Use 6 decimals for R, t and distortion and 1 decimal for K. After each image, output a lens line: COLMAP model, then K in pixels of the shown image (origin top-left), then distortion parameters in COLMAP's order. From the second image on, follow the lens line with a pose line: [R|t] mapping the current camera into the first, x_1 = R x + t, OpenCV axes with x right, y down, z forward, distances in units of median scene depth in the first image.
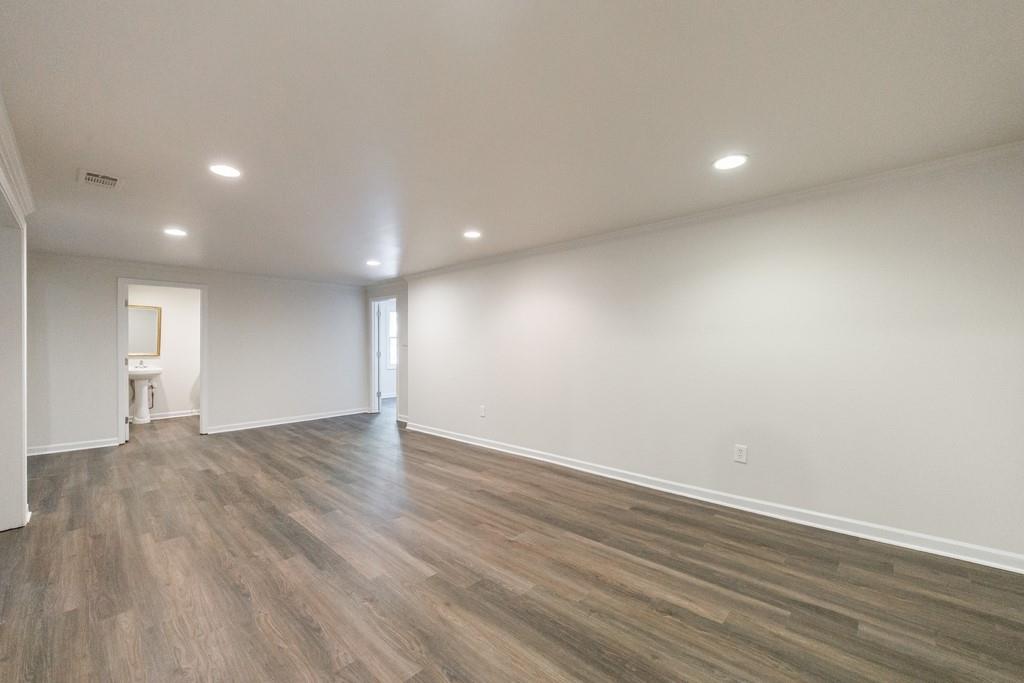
lens RADIAL K [[406.6, 0, 514.7], [0, 406.6, 348.3], [0, 0, 1]] dist [0.019492, 0.000392]
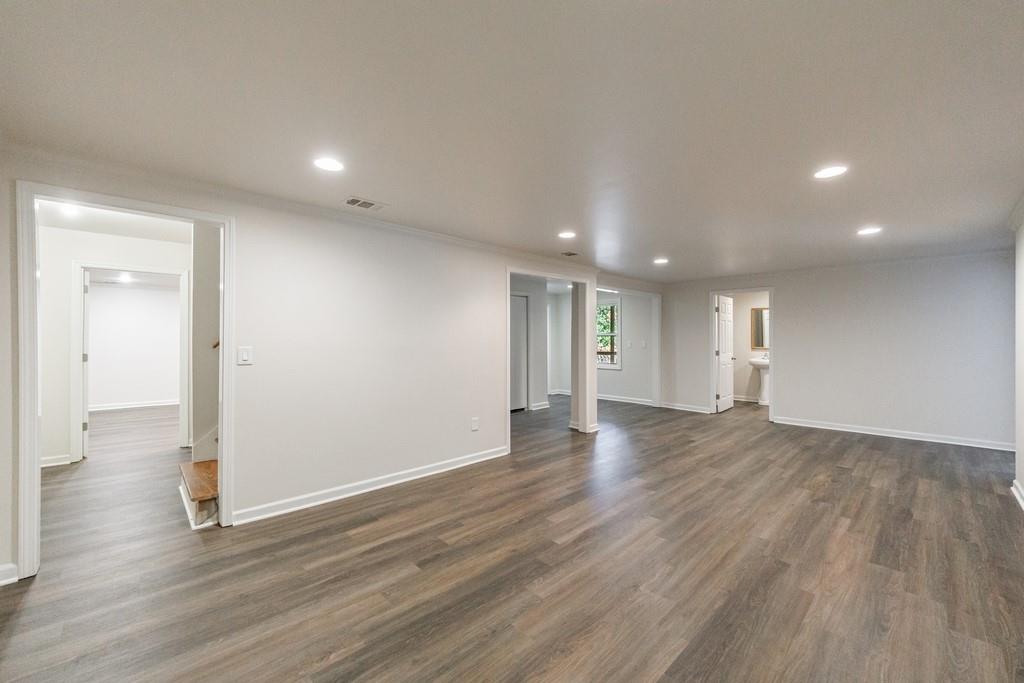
lens RADIAL K [[406.6, 0, 515.2], [0, 406.6, 337.4], [0, 0, 1]] dist [0.019492, 0.000392]
pose [[-0.058764, -0.006932, -0.998248, 0.764000], [-0.002410, 0.999974, -0.006802, -0.017378], [0.998269, 0.002006, -0.058779, 0.746854]]
